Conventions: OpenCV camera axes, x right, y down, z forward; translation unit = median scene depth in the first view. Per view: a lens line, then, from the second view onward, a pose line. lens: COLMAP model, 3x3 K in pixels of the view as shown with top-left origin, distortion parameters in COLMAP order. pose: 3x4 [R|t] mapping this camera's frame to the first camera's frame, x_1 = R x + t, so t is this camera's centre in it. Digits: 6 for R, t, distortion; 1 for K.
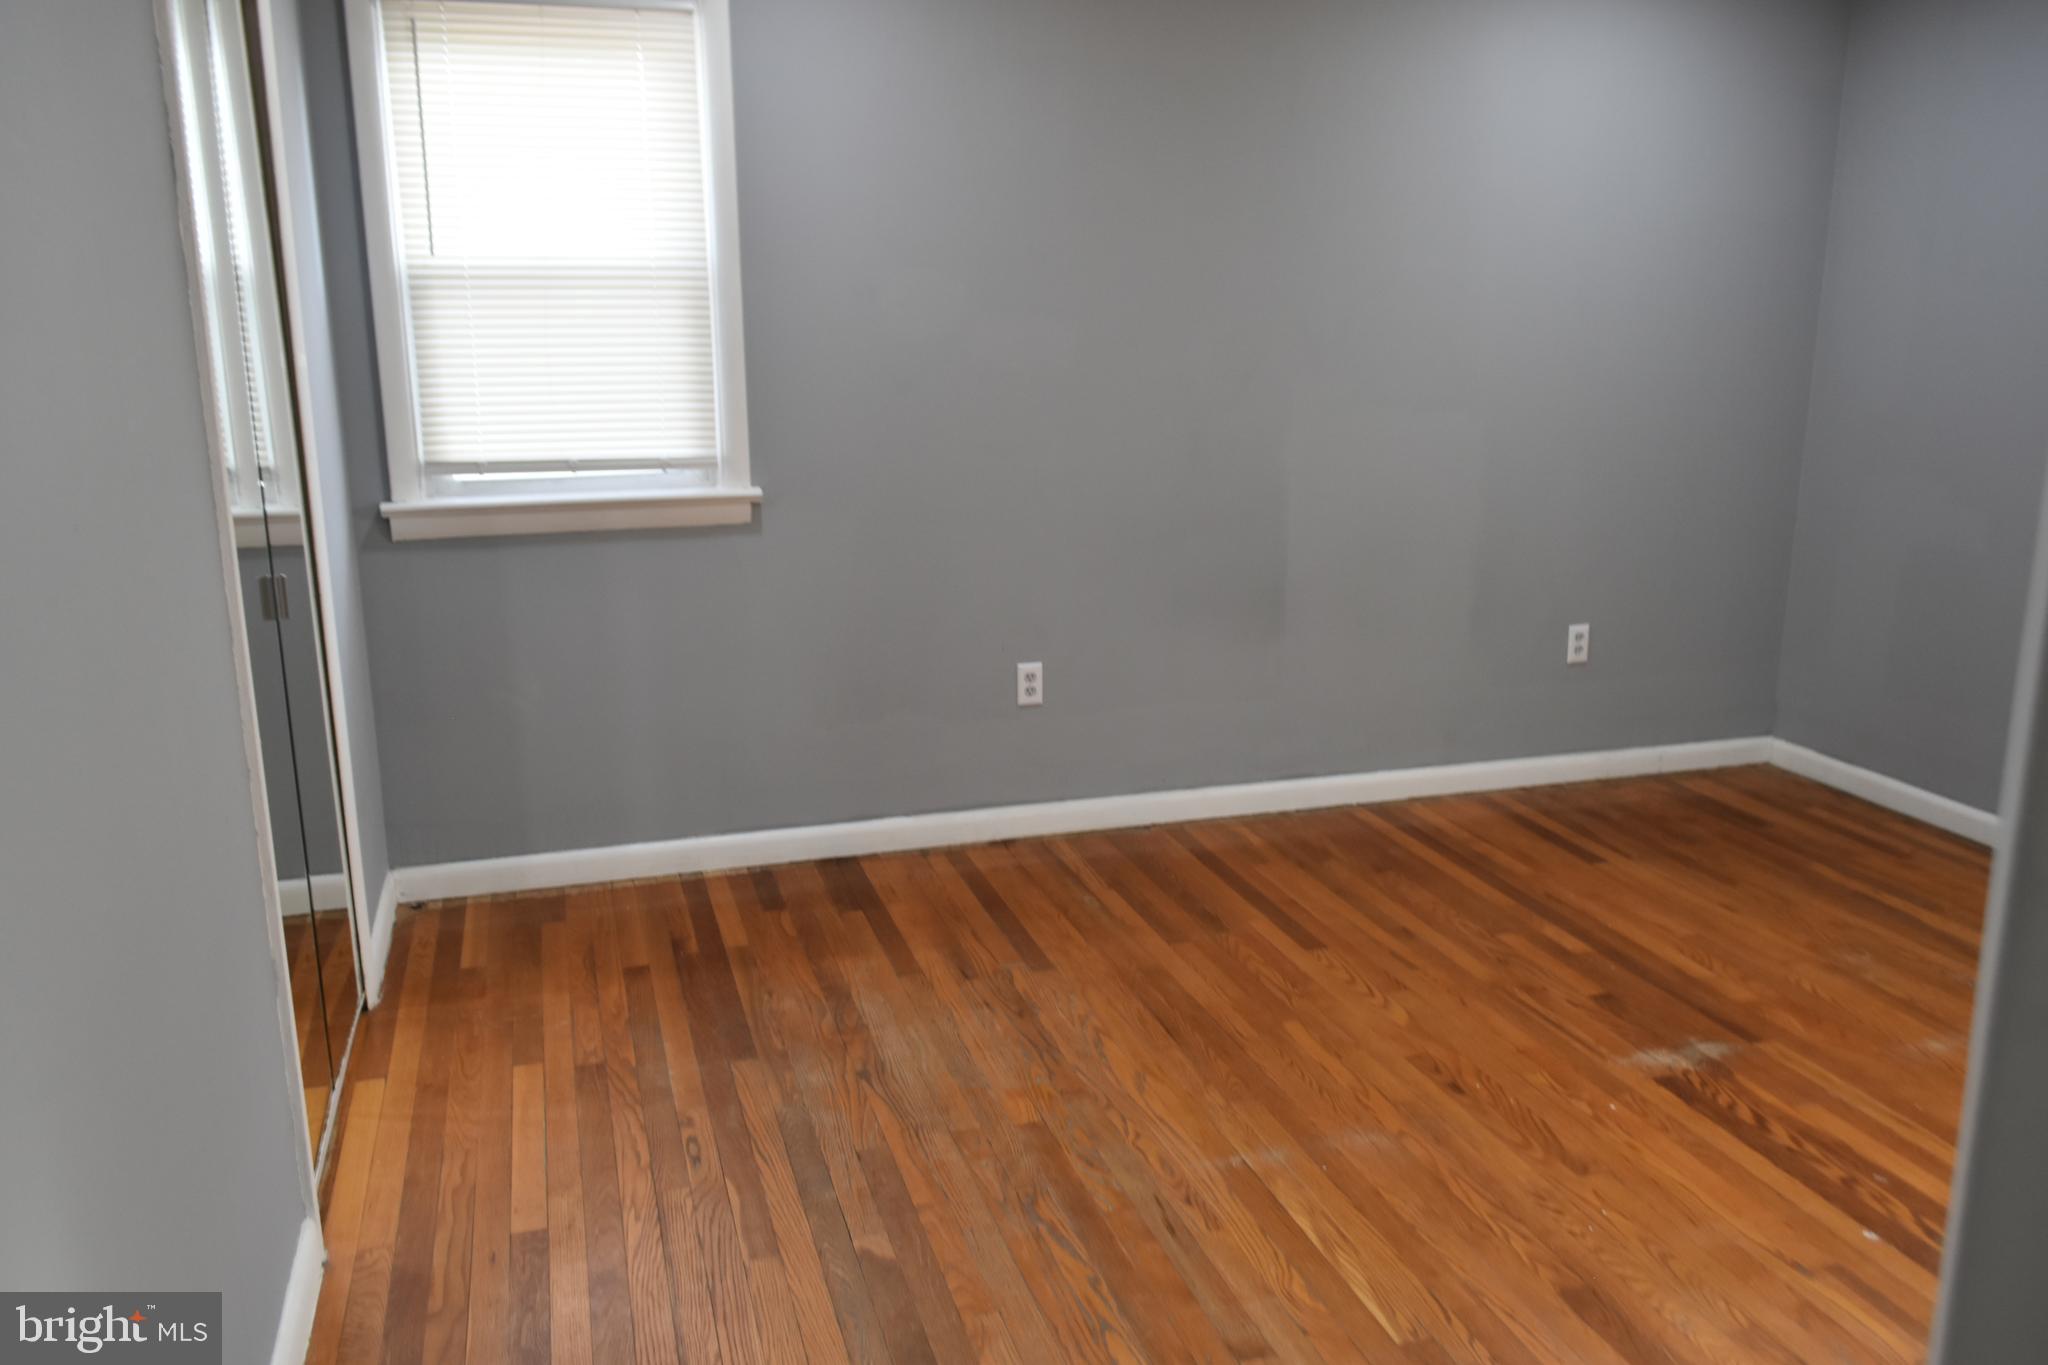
lens RADIAL K [[1628.4, 0, 1031.8], [0, 1628.4, 701.6], [0, 0, 1]] dist [-0.012165, 0.003080]
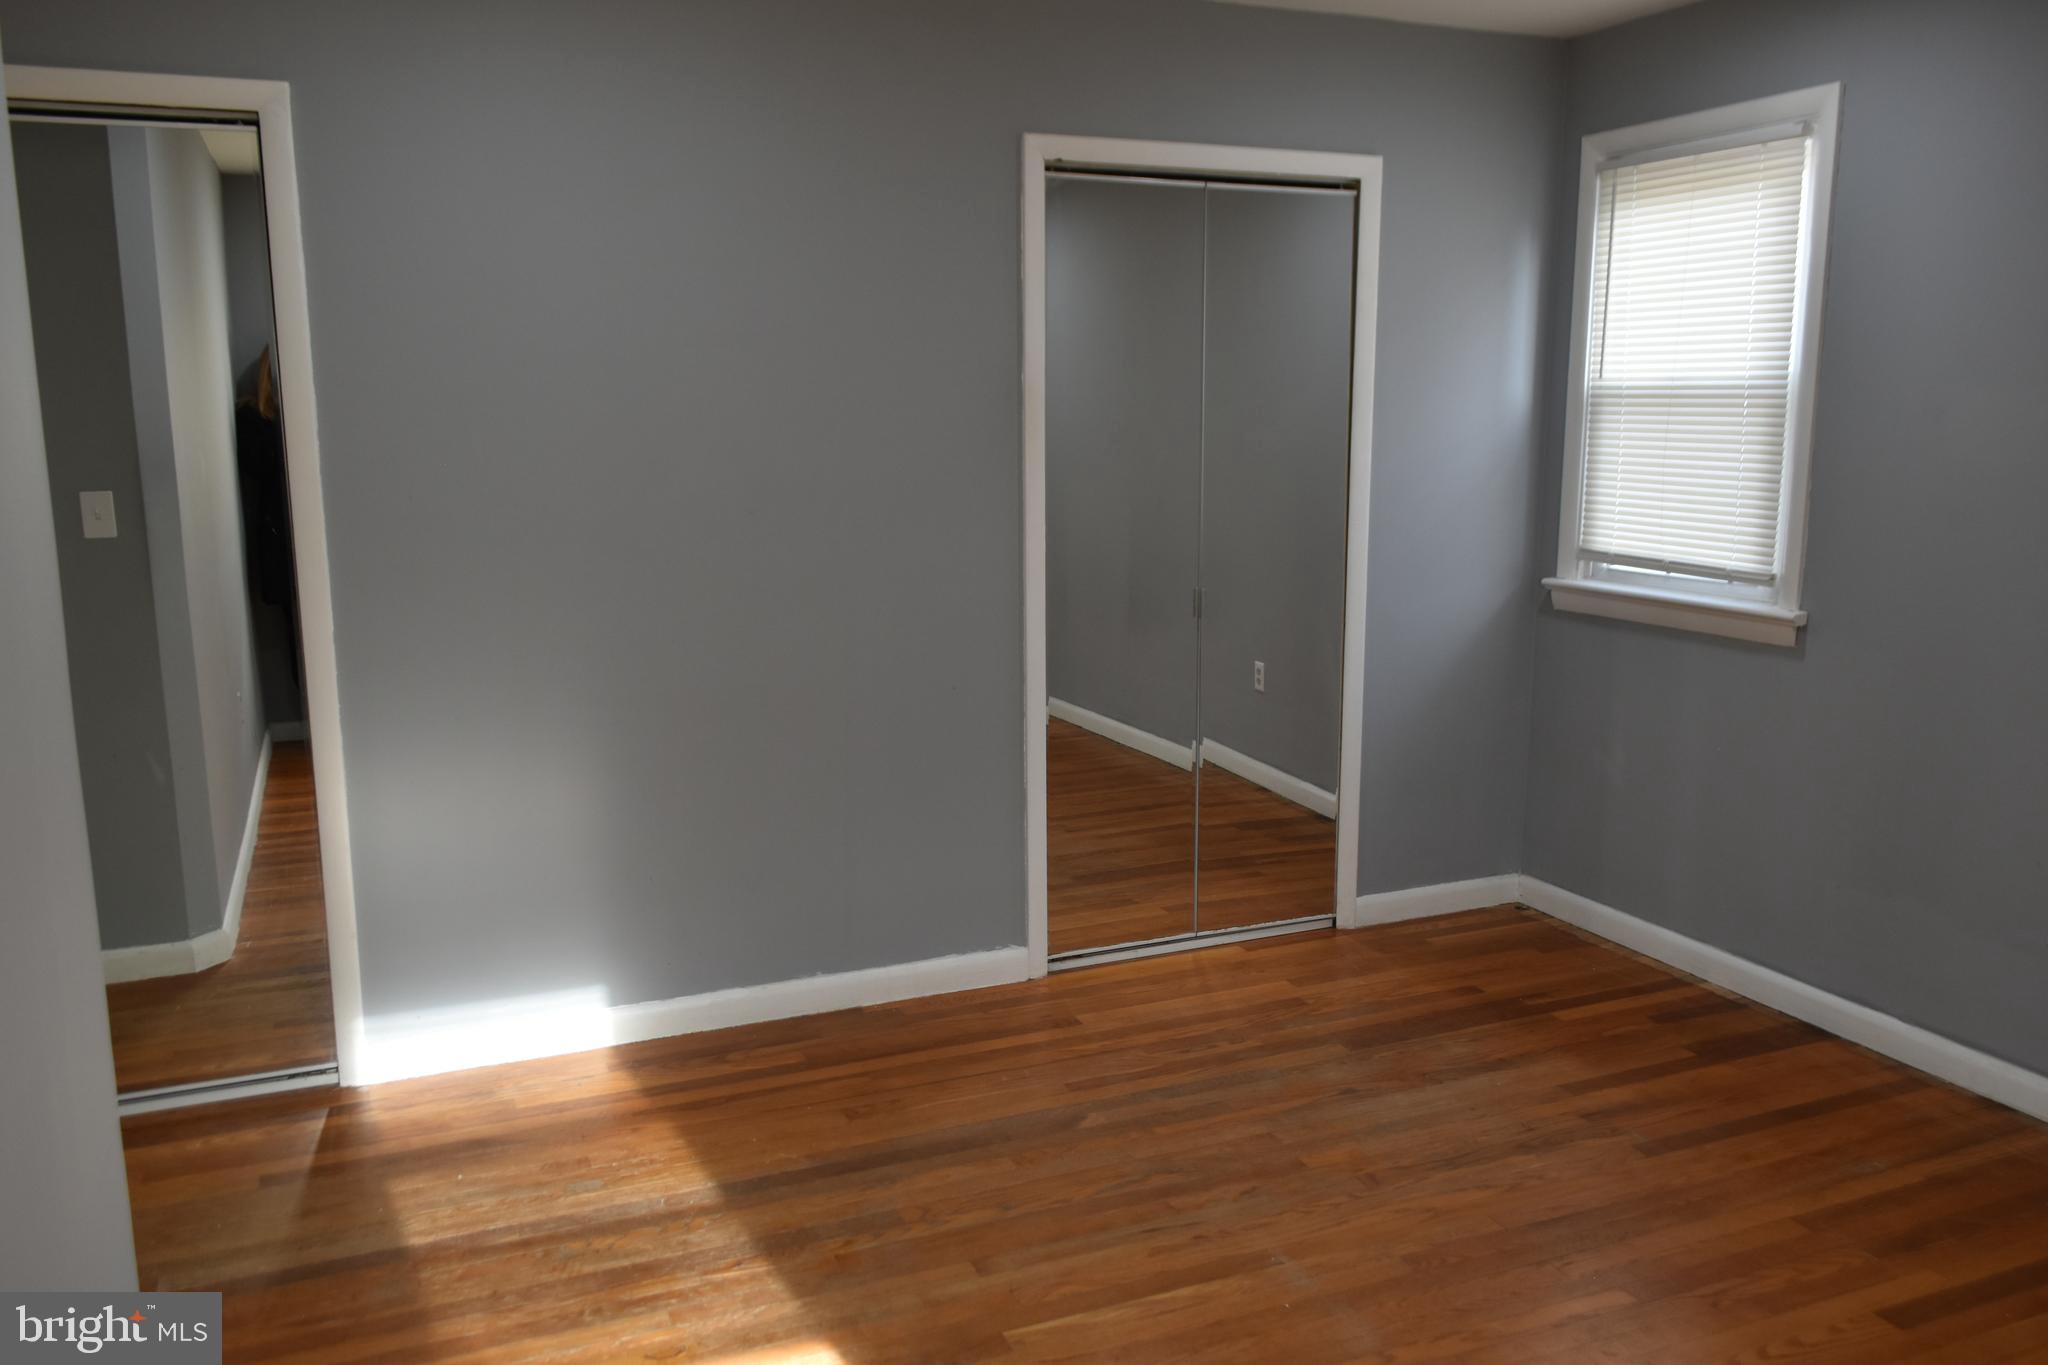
lens RADIAL K [[1628.4, 0, 1031.8], [0, 1628.4, 701.6], [0, 0, 1]] dist [-0.012165, 0.003080]
pose [[0.092371, 0.184457, -0.978490, 0.785245], [-0.233339, 0.959338, 0.158819, -0.135699], [0.967998, 0.213649, 0.131656, 0.478141]]
